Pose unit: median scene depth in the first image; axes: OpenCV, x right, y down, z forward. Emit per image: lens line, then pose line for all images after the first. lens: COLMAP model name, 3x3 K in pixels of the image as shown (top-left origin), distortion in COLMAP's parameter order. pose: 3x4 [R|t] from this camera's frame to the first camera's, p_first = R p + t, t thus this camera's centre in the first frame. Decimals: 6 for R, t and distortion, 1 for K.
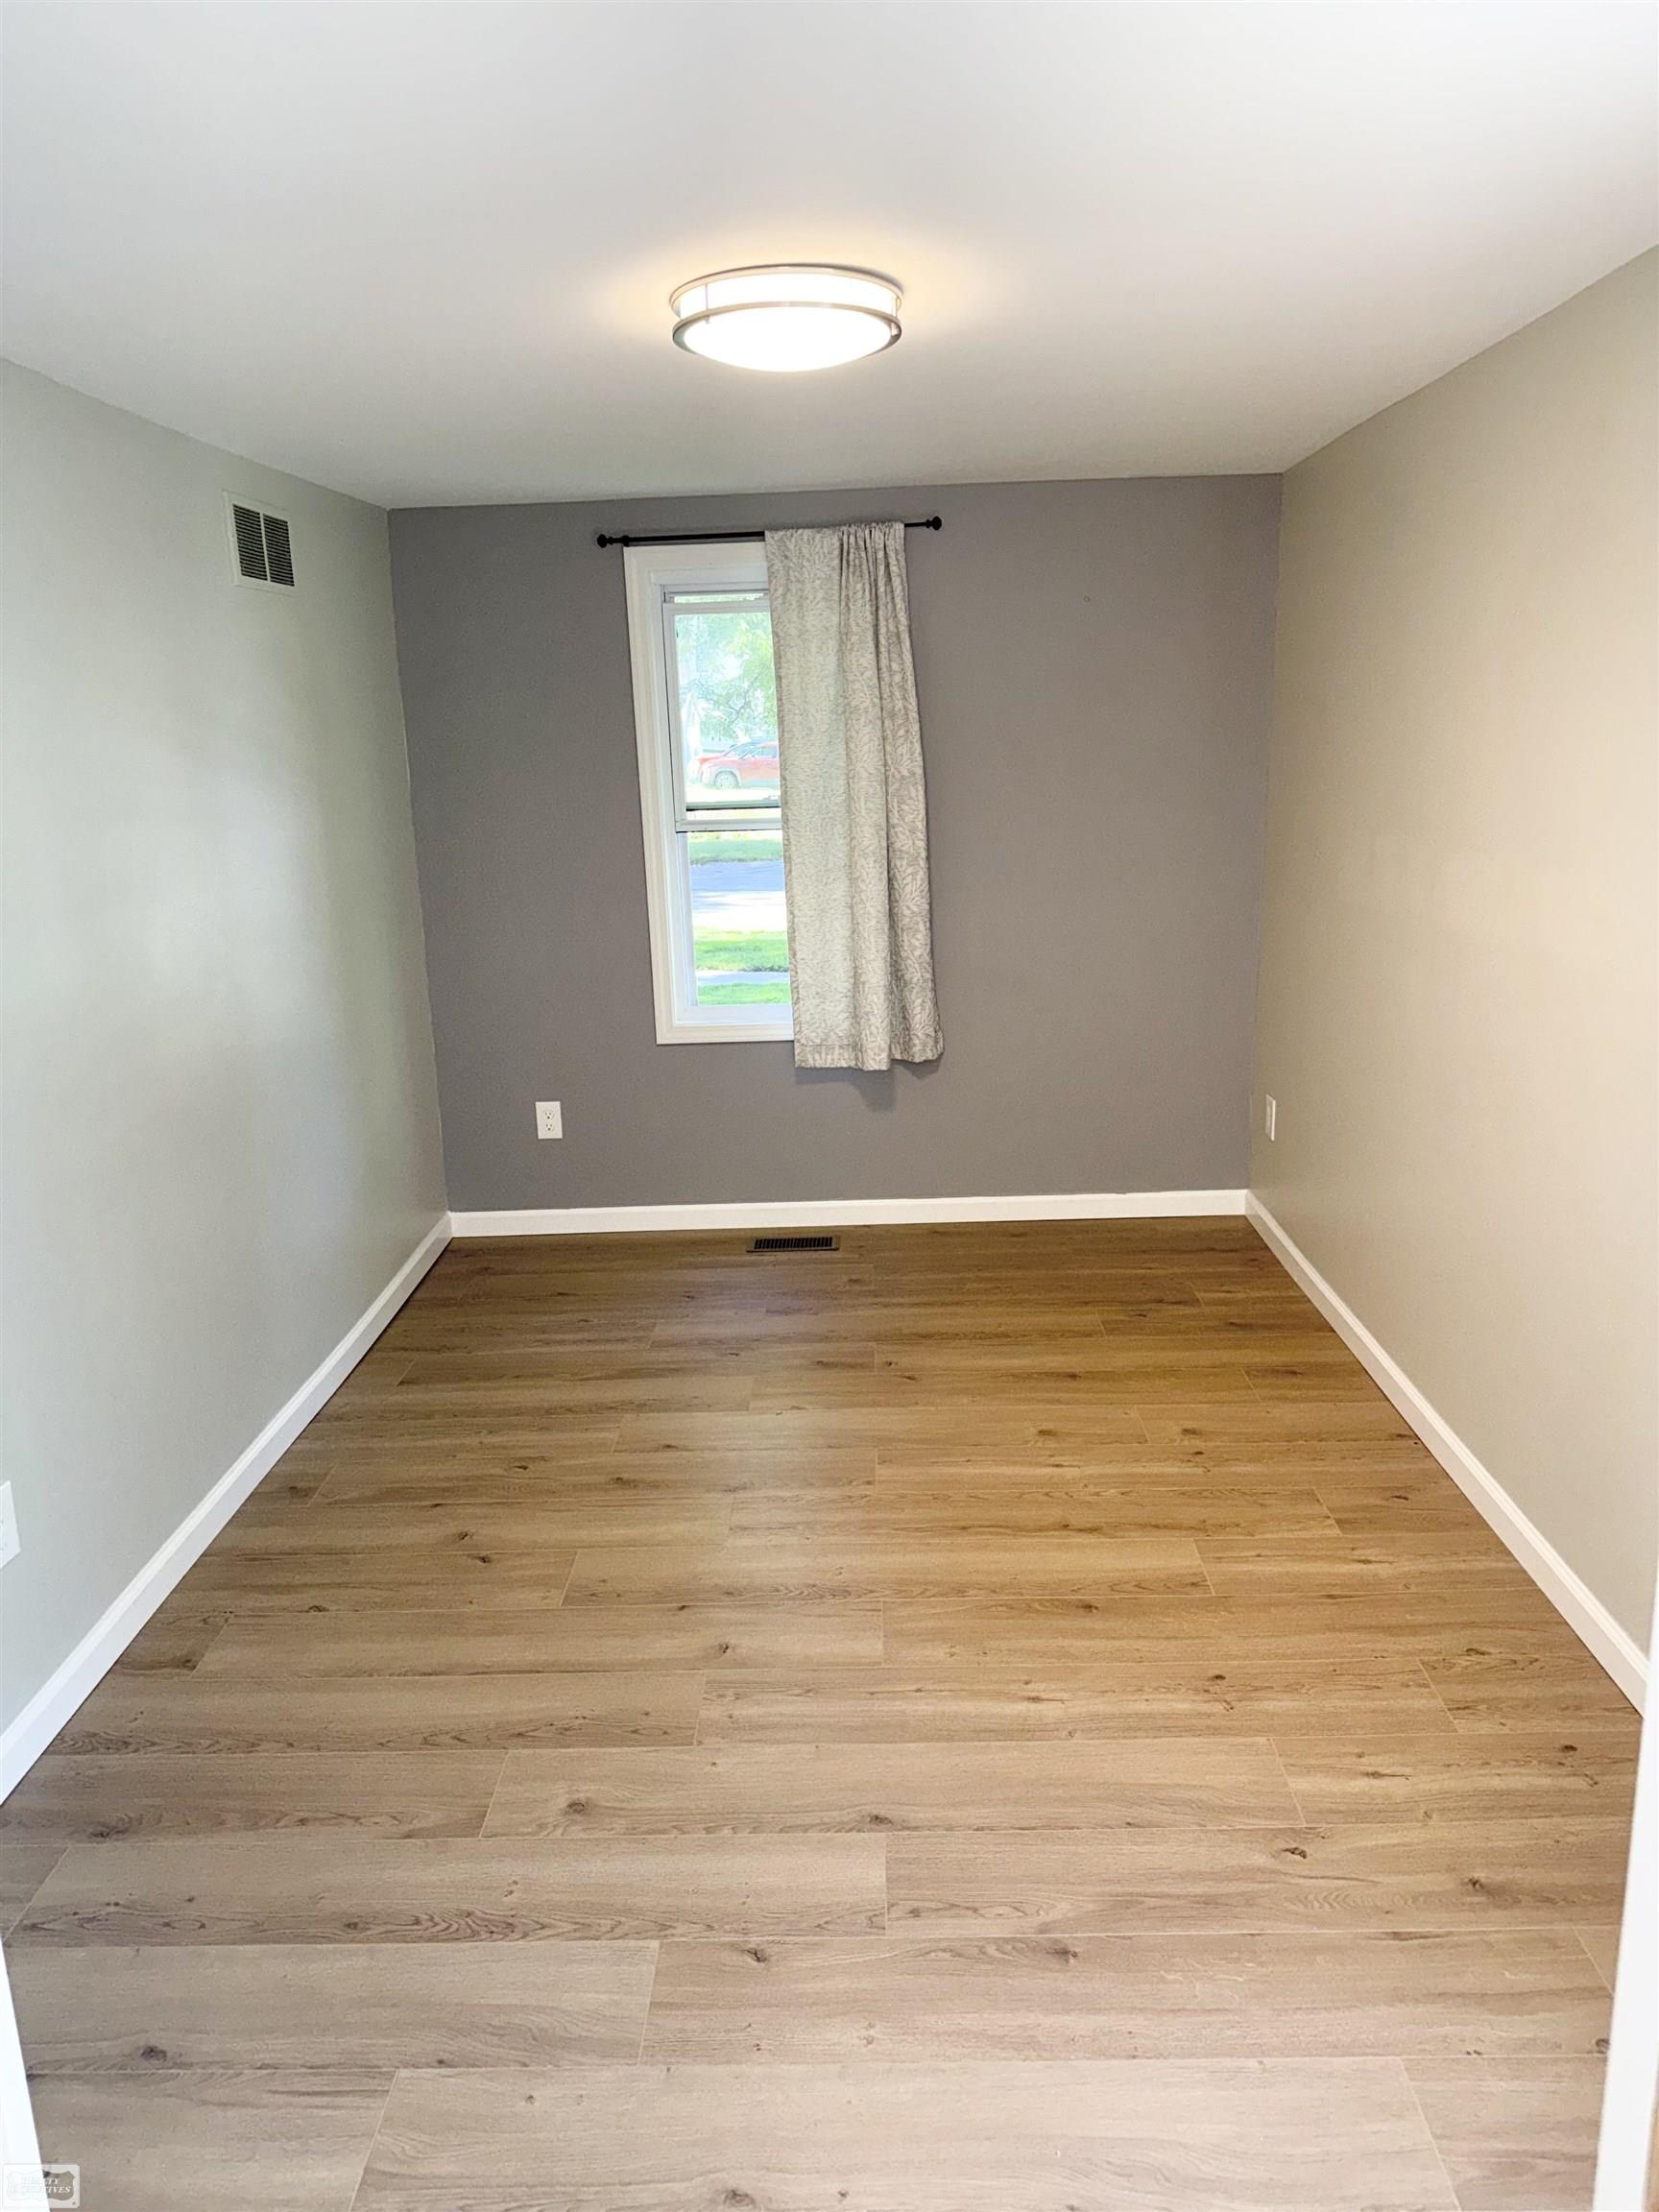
lens RADIAL K [[1560.4, 0, 835.6], [0, 1560.4, 1106.2], [0, 0, 1]] dist [0.034819, -0.028992]
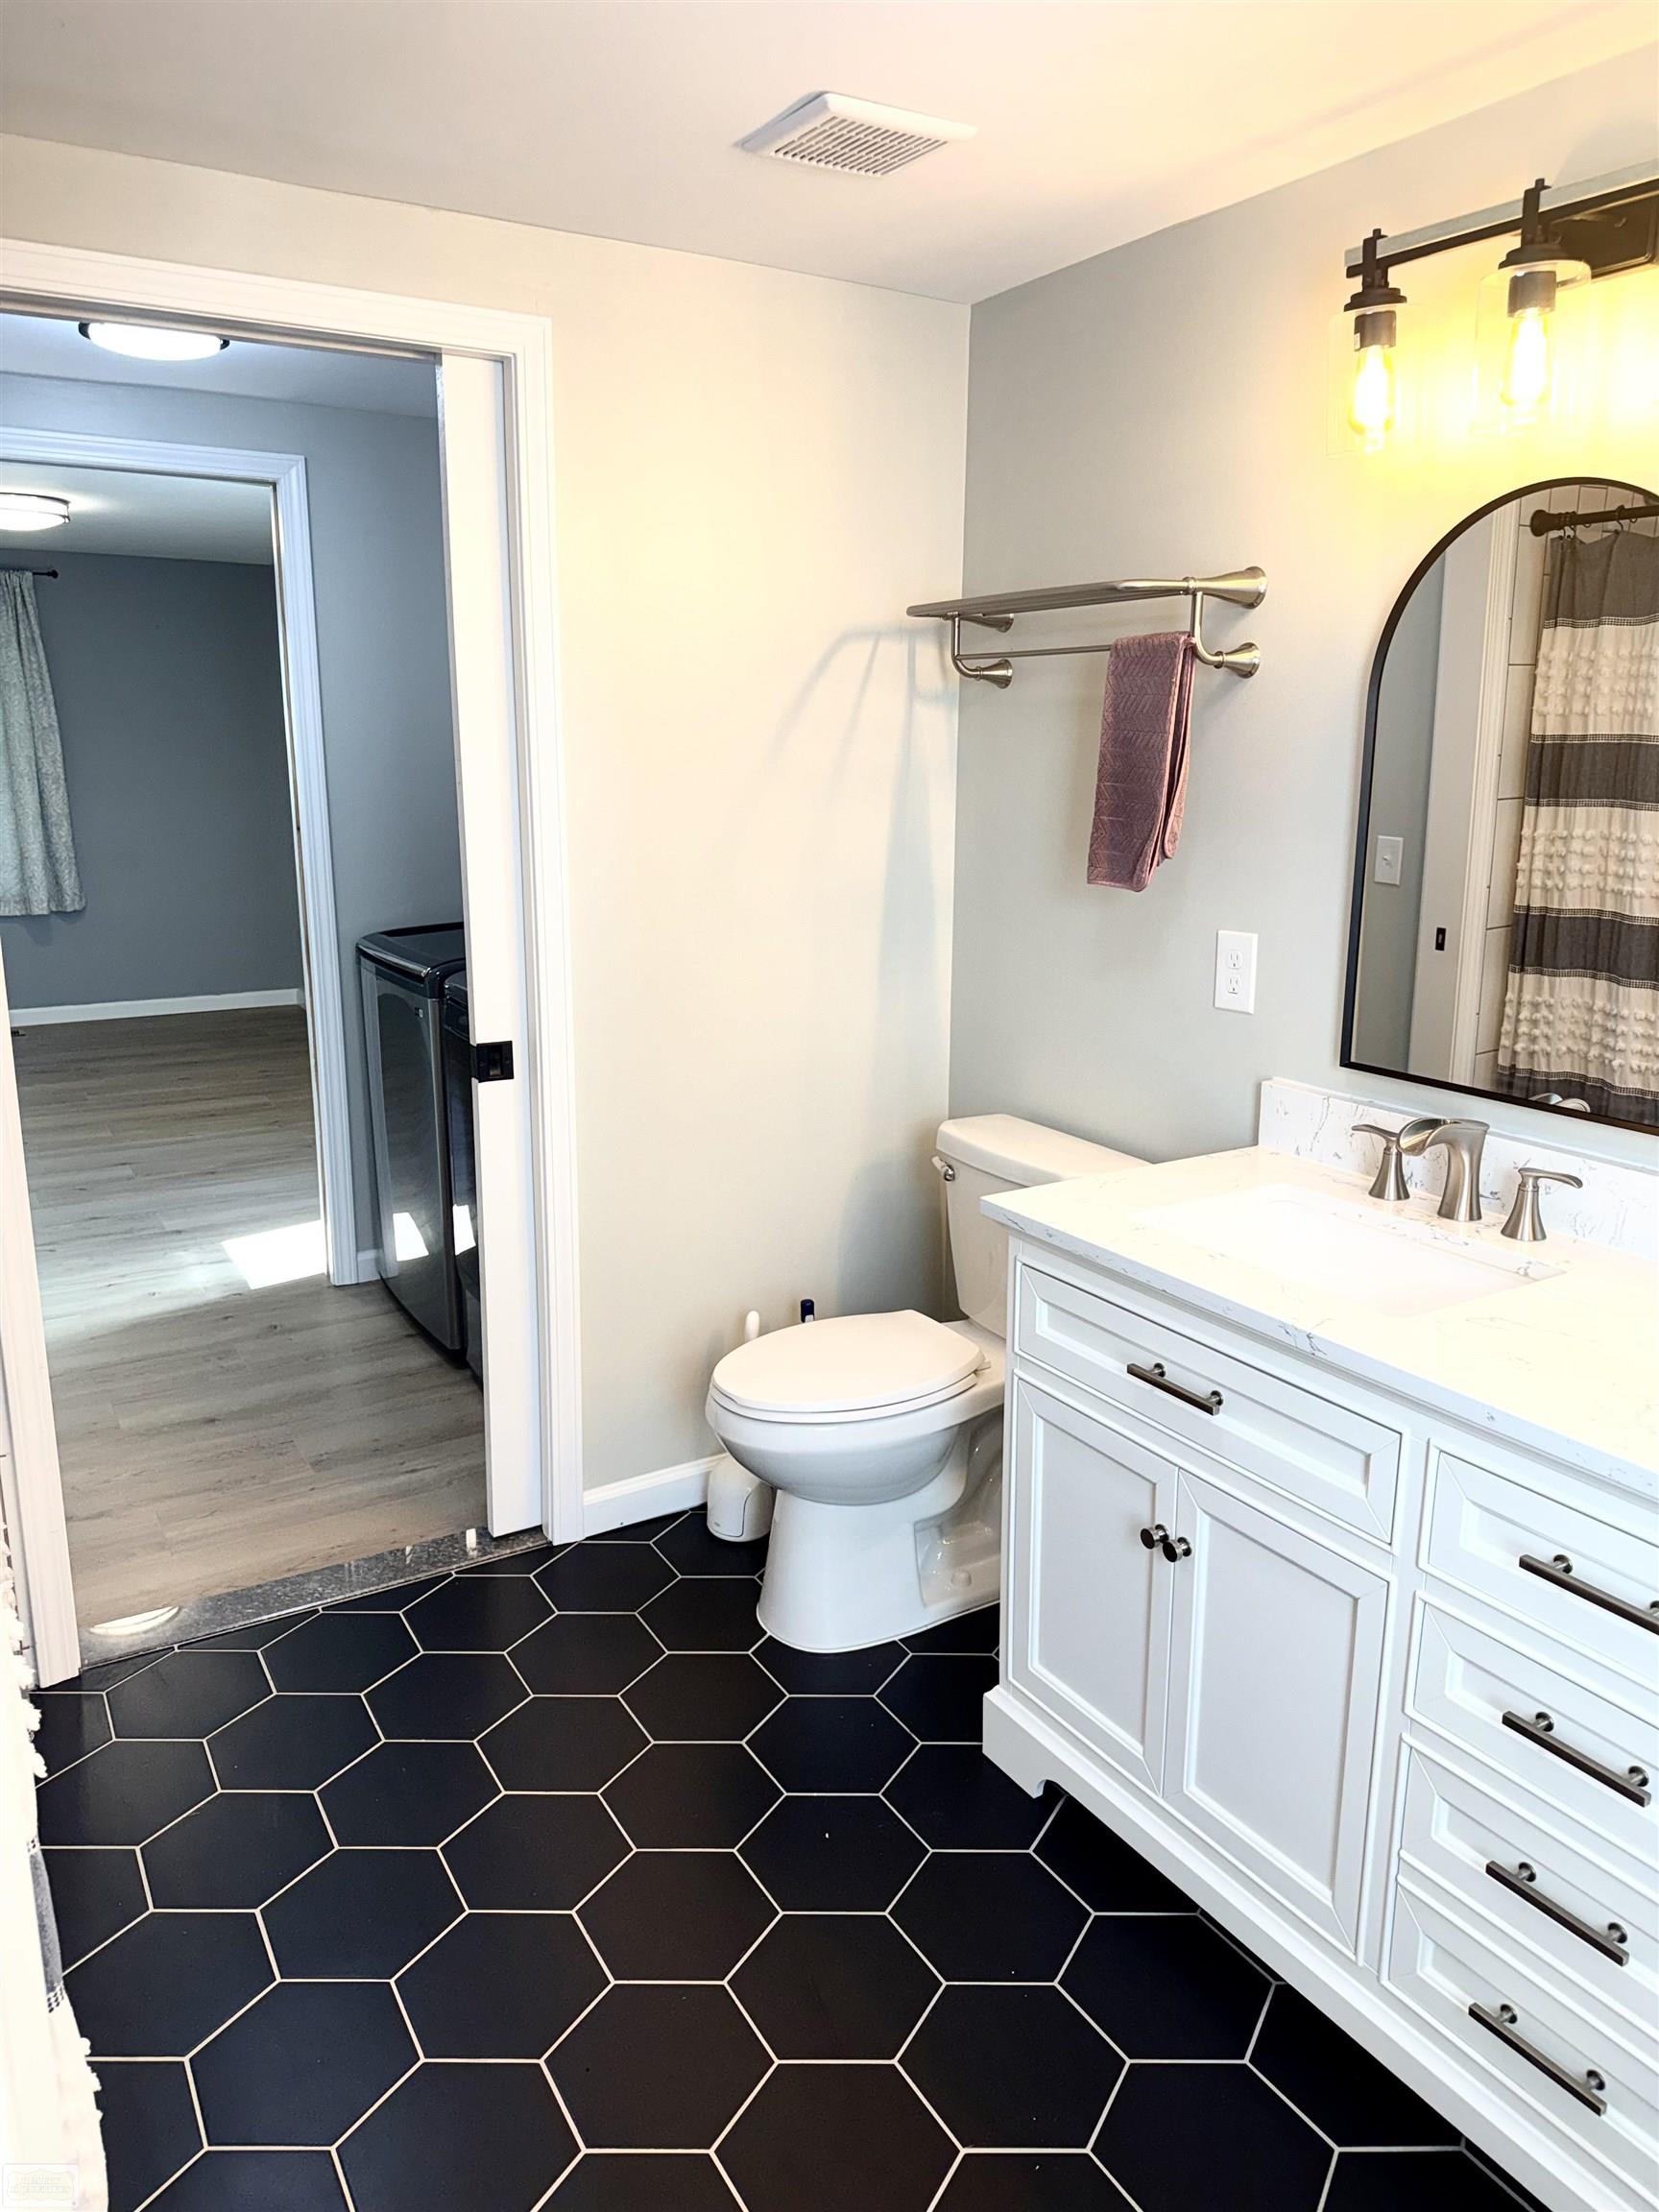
lens RADIAL K [[1560.4, 0, 825.8], [0, 1560.4, 1096.3], [0, 0, 1]] dist [0.034819, -0.028992]
pose [[0.853492, -0.081809, 0.514643, -0.131051], [0.093633, 0.995602, 0.002981, 0.231456], [-0.512624, 0.045643, 0.857399, -0.761951]]
